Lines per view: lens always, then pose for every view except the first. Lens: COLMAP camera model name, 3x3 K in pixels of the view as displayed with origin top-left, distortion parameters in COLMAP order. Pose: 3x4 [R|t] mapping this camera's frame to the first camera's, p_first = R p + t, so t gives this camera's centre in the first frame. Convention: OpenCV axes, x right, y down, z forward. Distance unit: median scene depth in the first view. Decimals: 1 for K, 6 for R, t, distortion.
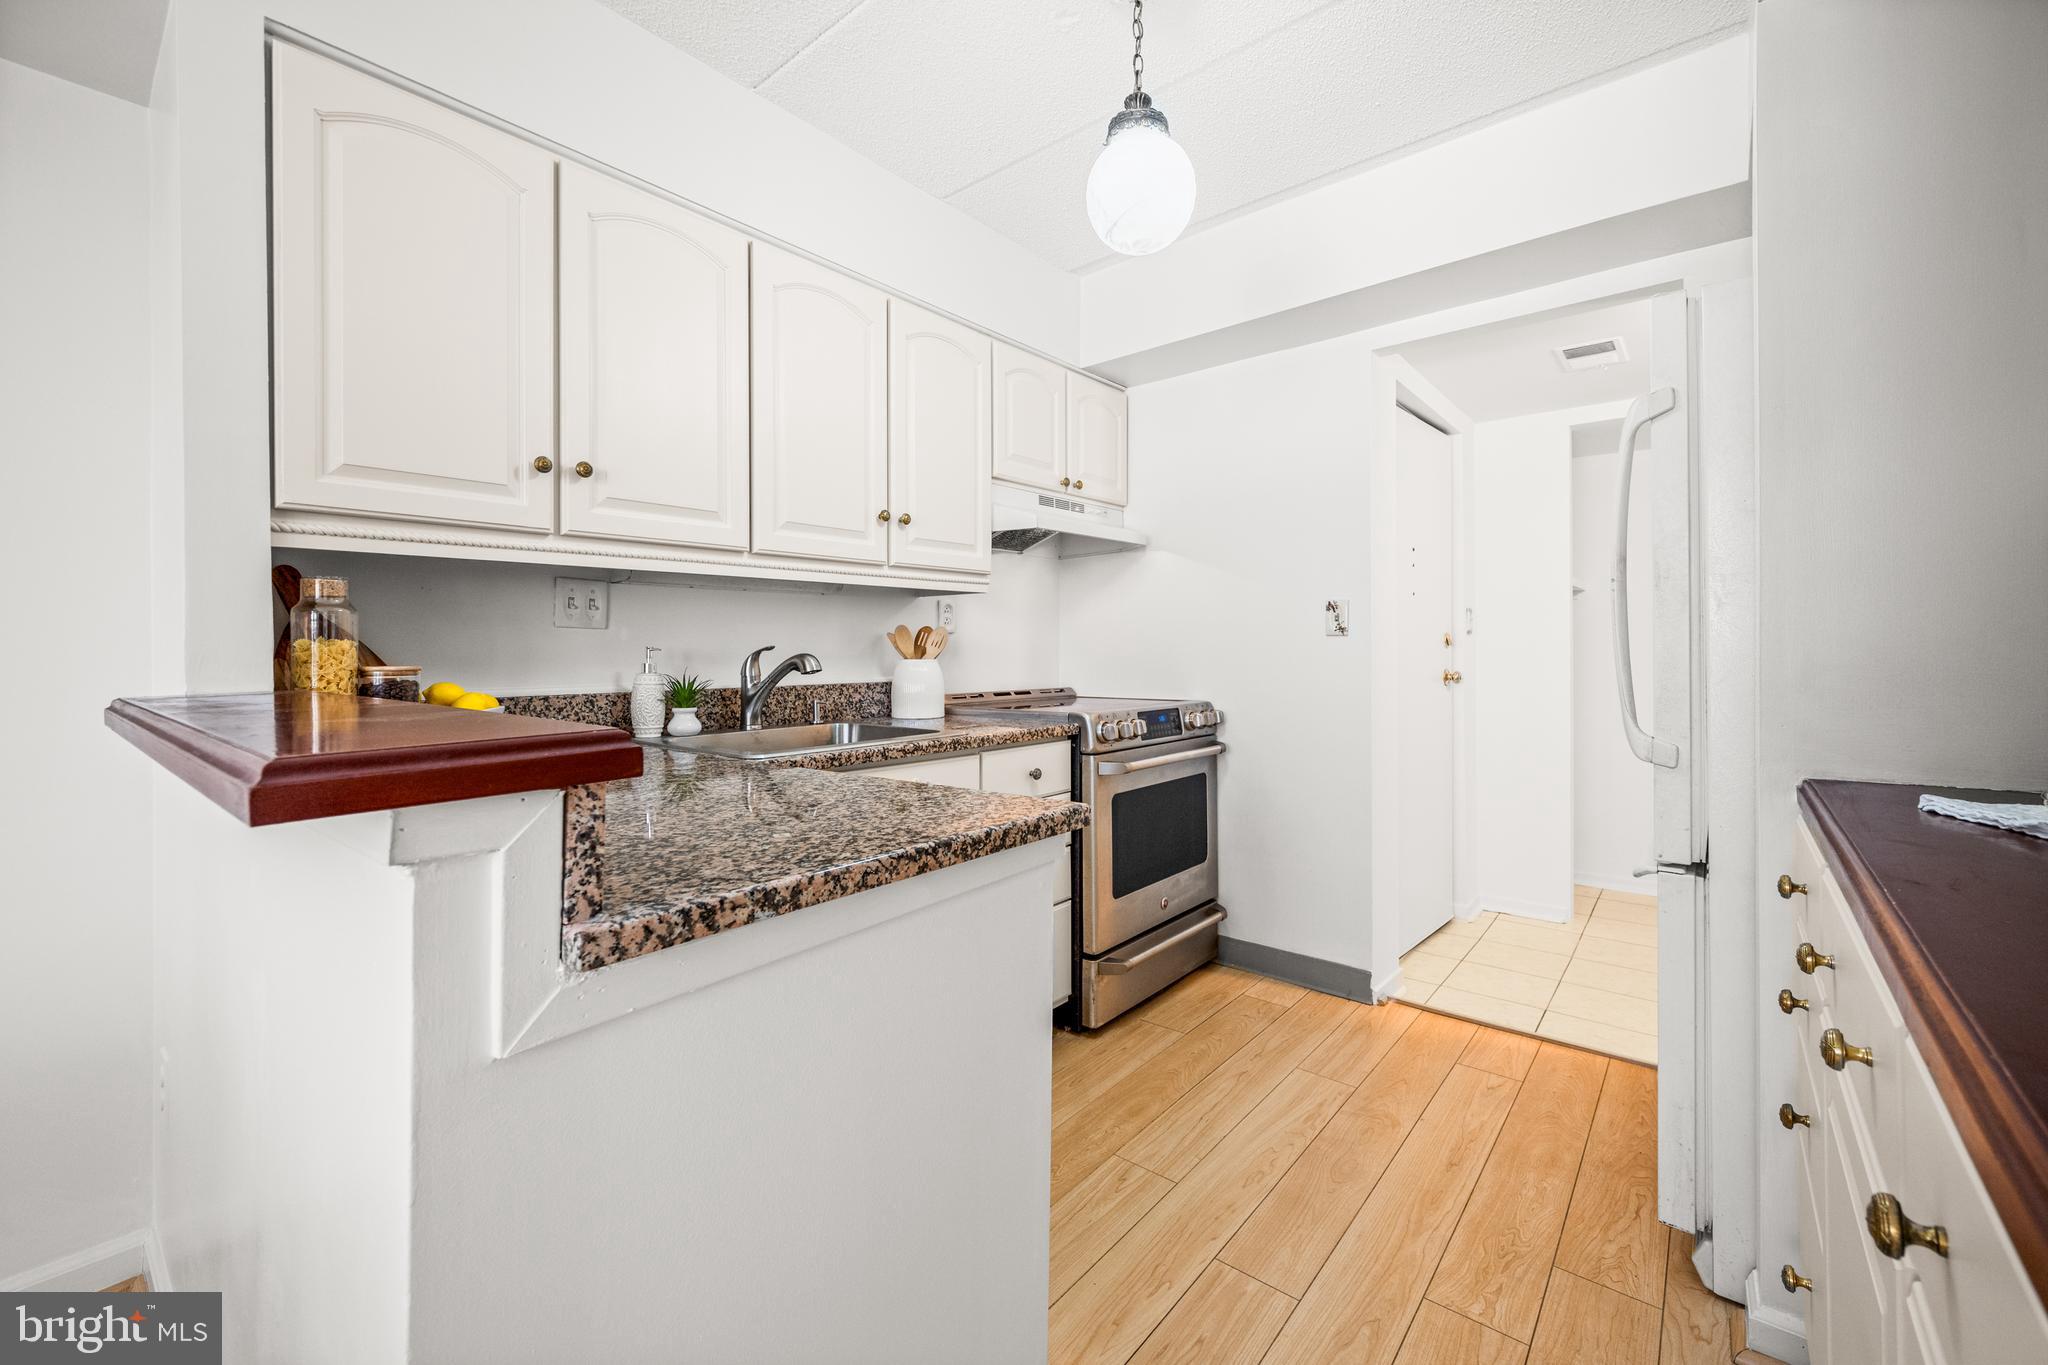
lens RADIAL K [[836.1, 0, 1014.5], [0, 836.1, 651.5], [0, 0, 1]] dist [0.000268, -0.000220]
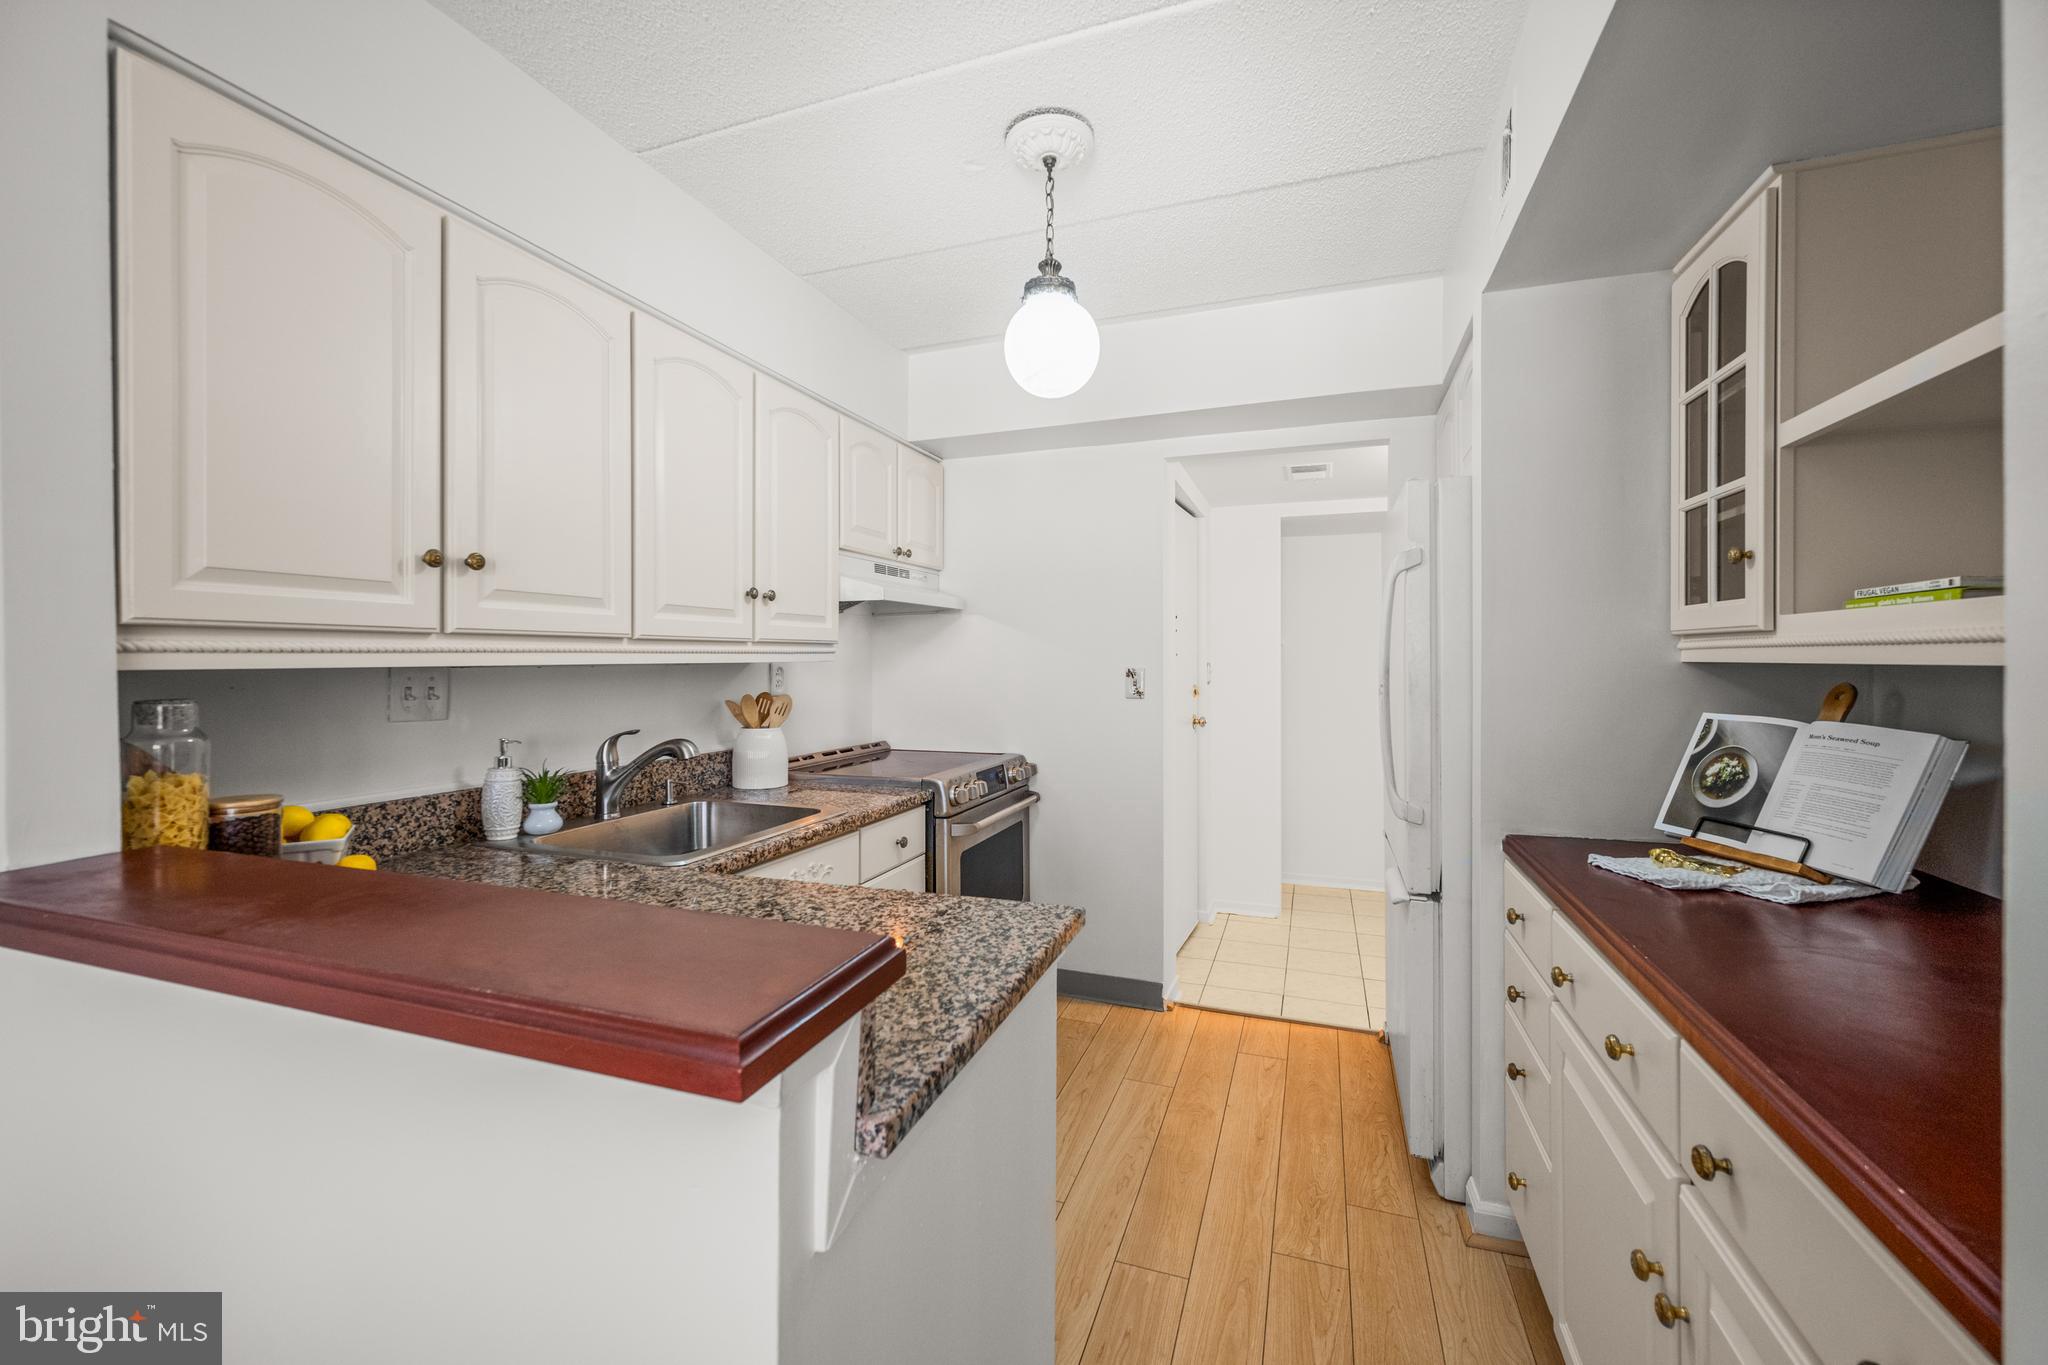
lens RADIAL K [[830.5, 0, 1019.1], [0, 830.5, 663.3], [0, 0, 1]] dist [0.000065, -0.000102]
pose [[0.937874, 0.003761, 0.346957, -0.208077], [-0.003989, 0.999992, -0.000057, -0.083084], [-0.346954, -0.001331, 0.937881, -0.037306]]
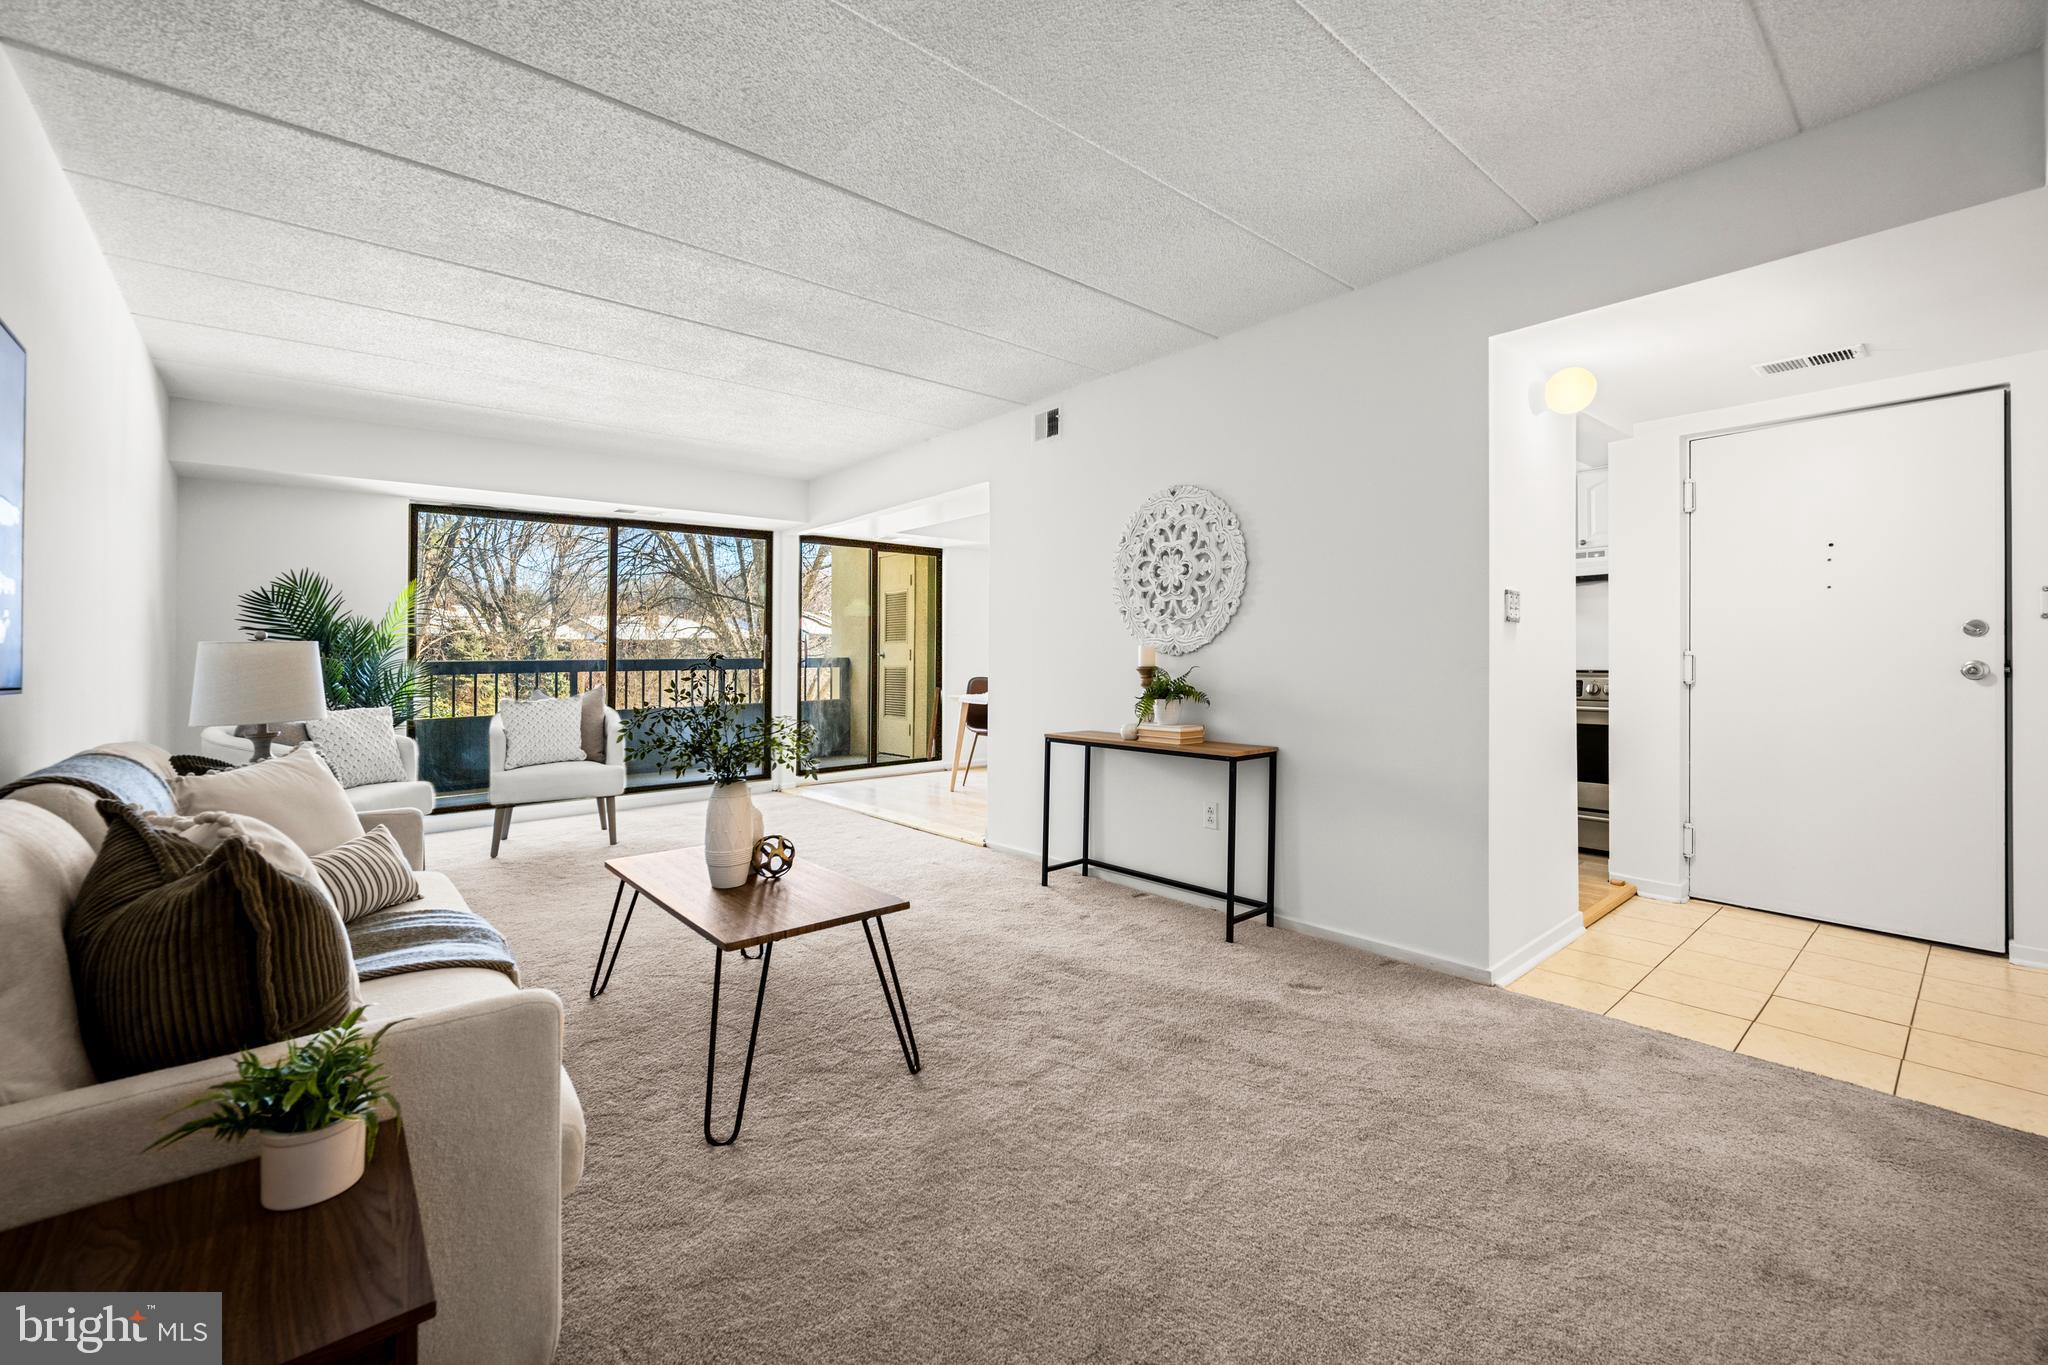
lens RADIAL K [[830.5, 0, 1019.1], [0, 830.5, 663.3], [0, 0, 1]] dist [0.000065, -0.000102]
pose [[-0.166446, 0.016280, -0.985916, 2.510082], [0.006850, 0.999859, 0.015354, 0.004456], [0.986027, -0.004198, -0.166534, 0.245807]]
